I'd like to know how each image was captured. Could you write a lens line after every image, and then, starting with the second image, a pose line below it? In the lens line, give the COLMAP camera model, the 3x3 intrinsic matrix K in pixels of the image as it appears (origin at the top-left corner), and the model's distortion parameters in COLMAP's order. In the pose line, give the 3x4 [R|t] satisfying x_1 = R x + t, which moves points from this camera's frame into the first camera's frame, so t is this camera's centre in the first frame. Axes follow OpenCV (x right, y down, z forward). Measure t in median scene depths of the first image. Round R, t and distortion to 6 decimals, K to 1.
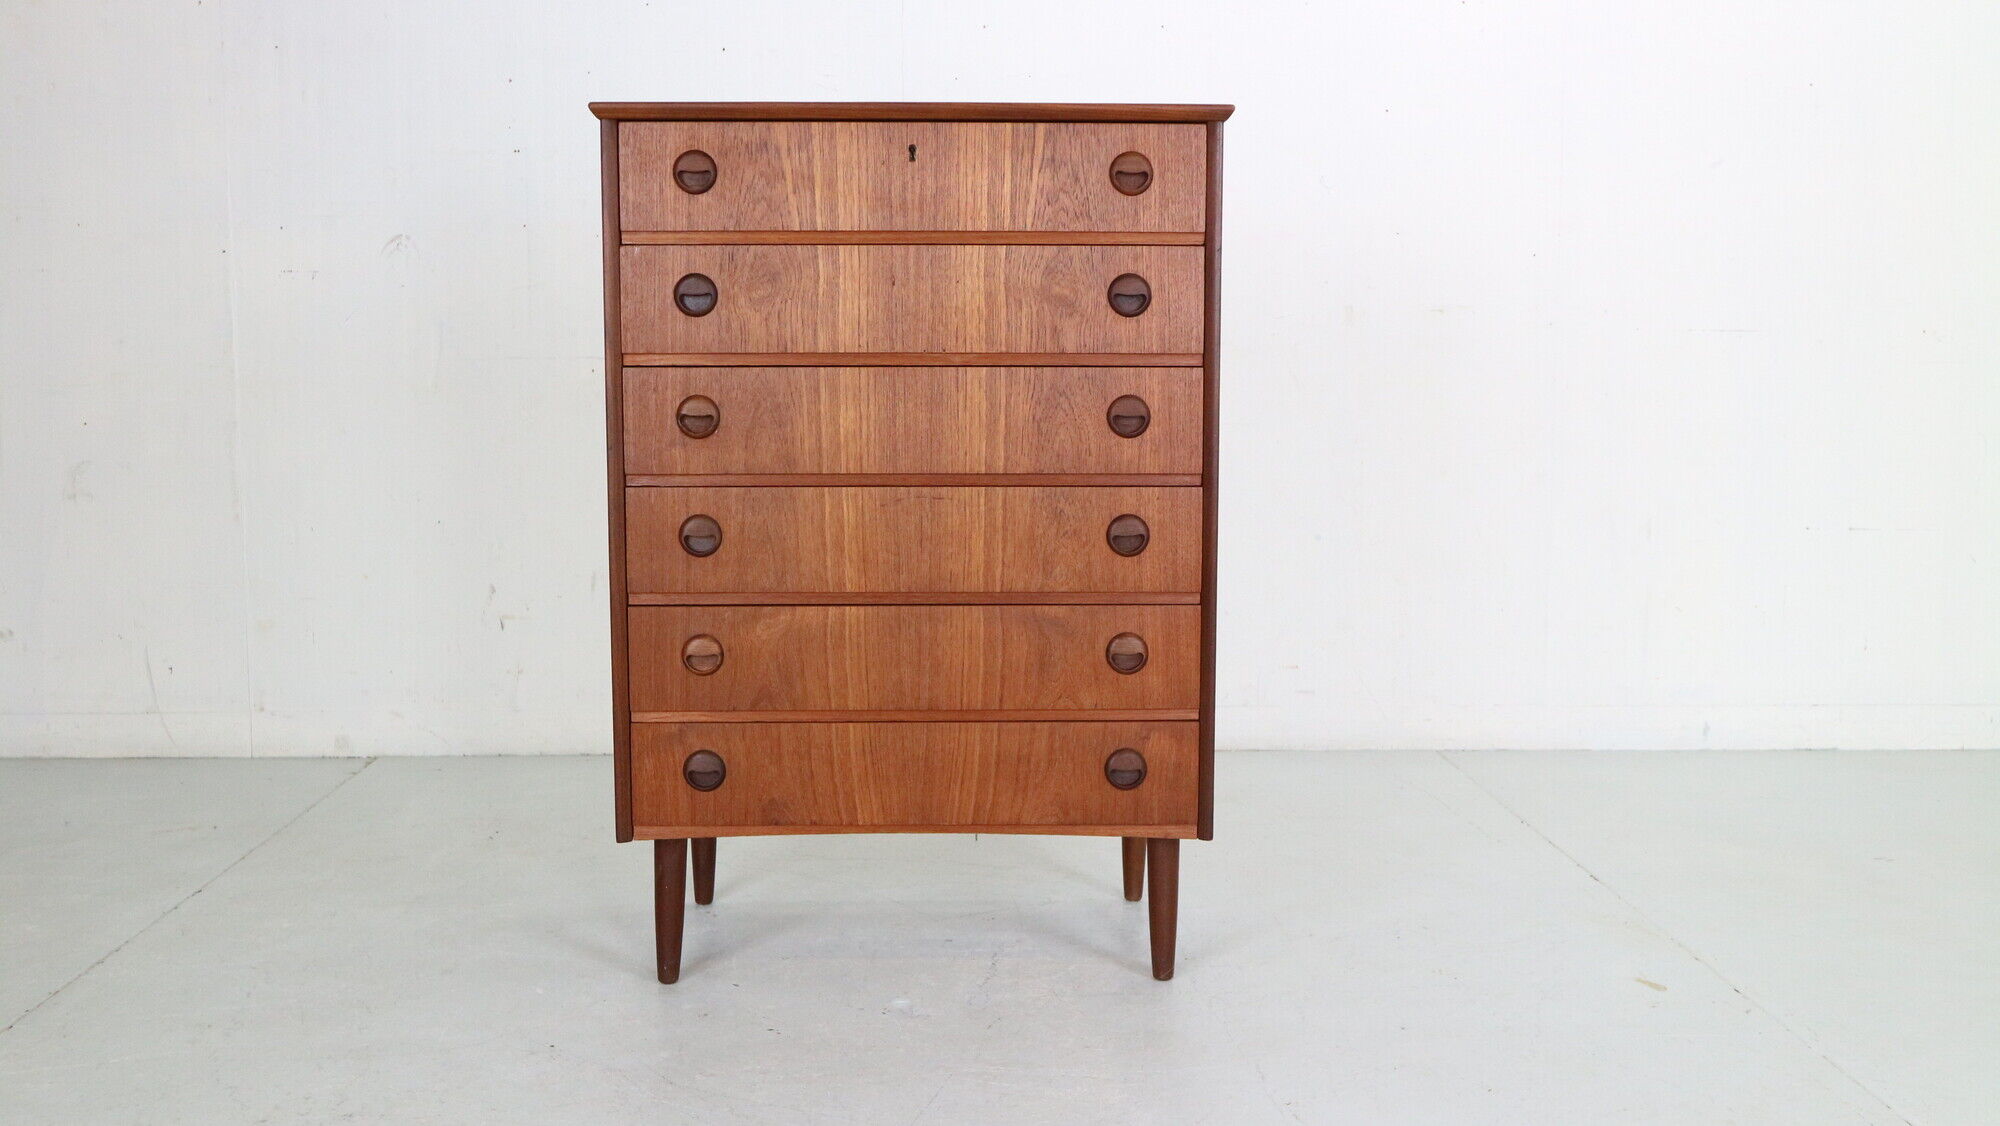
lens RADIAL K [[1926.9, 0, 1007.9], [0, 1926.9, 575.3], [0, 0, 1]] dist [-0.018401, 0.000000]
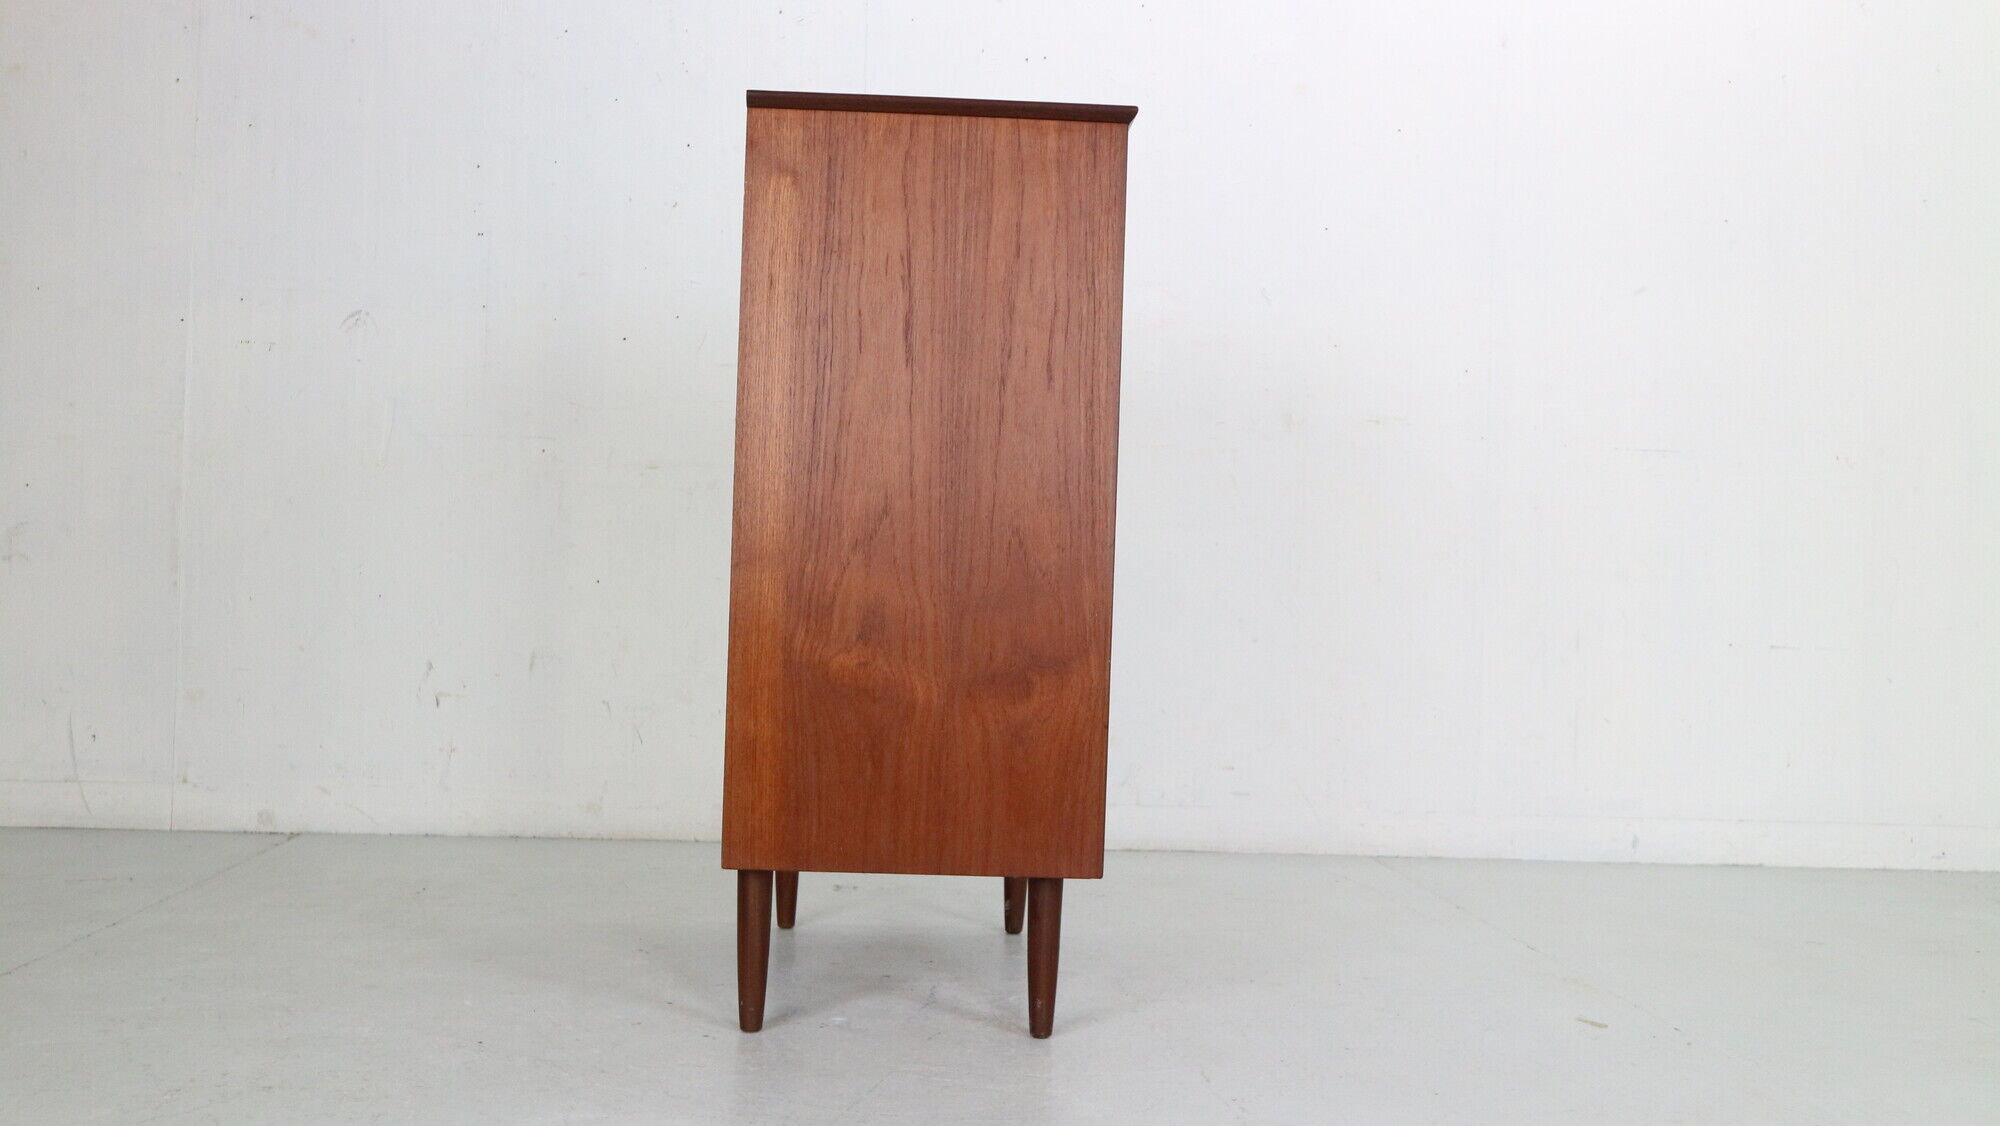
lens RADIAL K [[1926.9, 0, 1016.0], [0, 1926.9, 569.9], [0, 0, 1]] dist [-0.018401, 0.000000]
pose [[0.998703, 0.030026, 0.041131, -0.012307], [-0.024931, 0.992553, -0.119233, 0.109876], [-0.044405, 0.118053, 0.992014, -0.007577]]
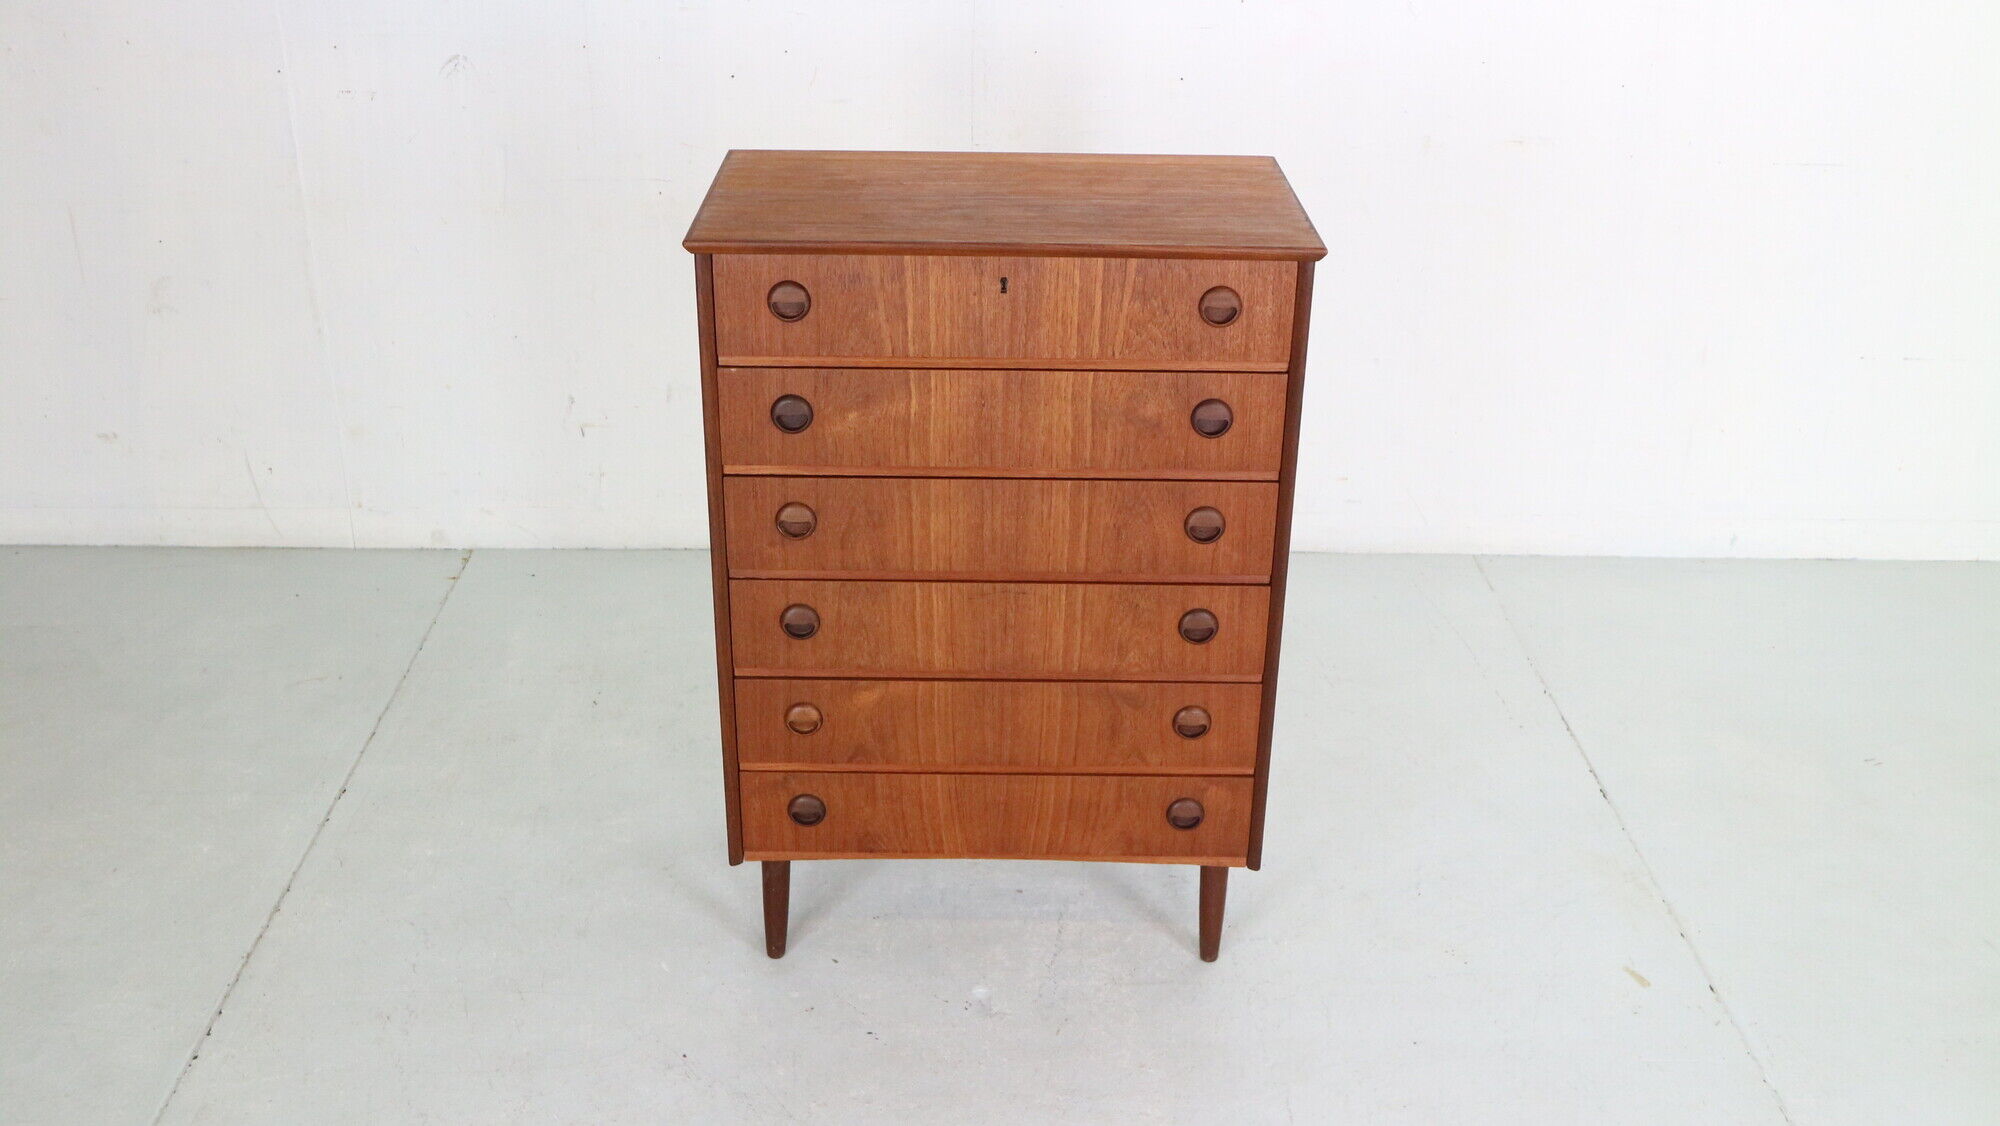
lens RADIAL K [[1926.9, 0, 998.2], [0, 1926.9, 585.9], [0, 0, 1]] dist [-0.018401, 0.000000]
pose [[0.999638, 0.021966, -0.015525, -0.032577], [-0.015413, 0.940784, 0.338656, -0.400500], [0.022044, -0.338294, 0.940782, -0.001202]]
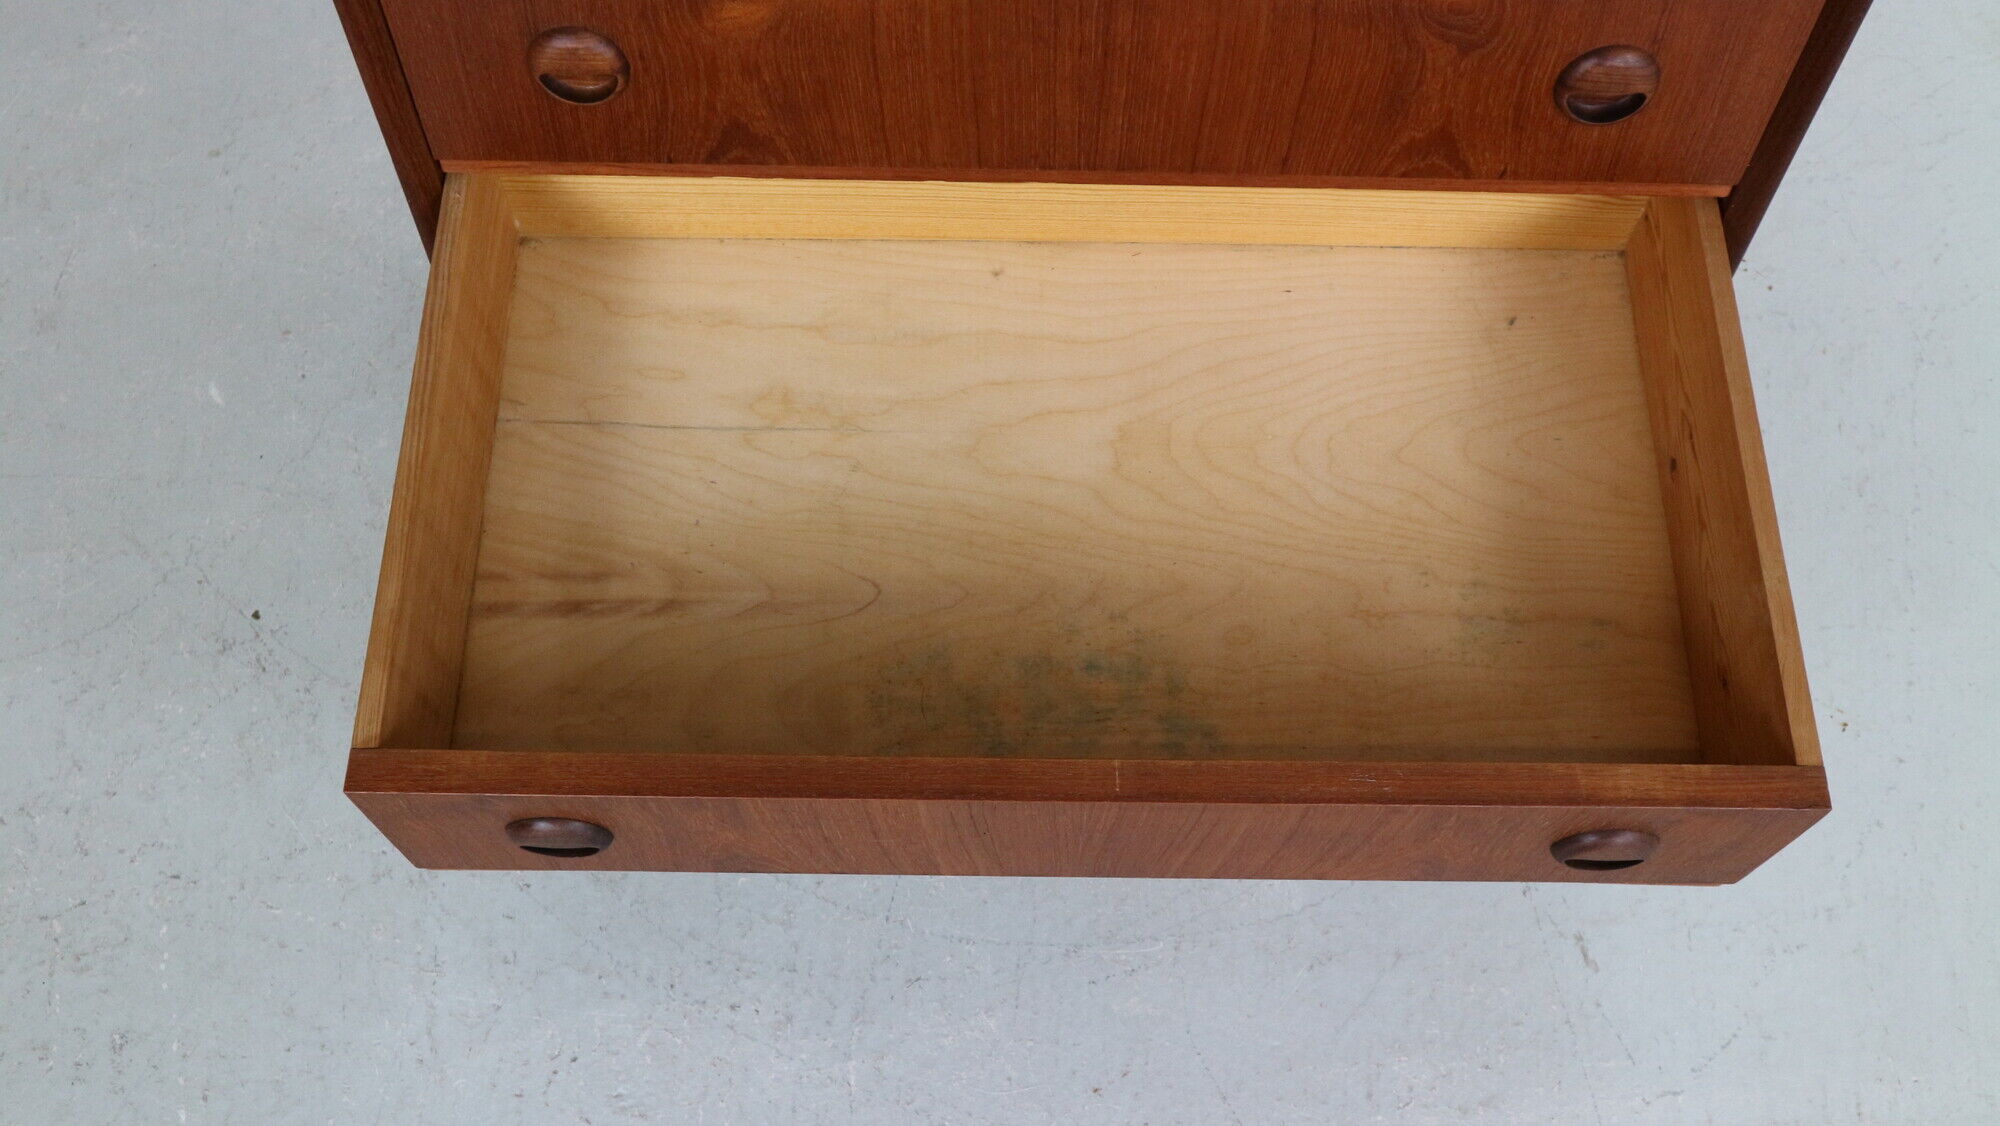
lens RADIAL K [[1926.9, 0, 1002.1], [0, 1926.9, 565.7], [0, 0, 1]] dist [-0.018401, 0.000000]
pose [[0.999186, 0.038447, -0.012217, -0.058401], [-0.014456, 0.623955, 0.781327, -0.214834], [0.037662, -0.780514, 0.624002, 0.659760]]
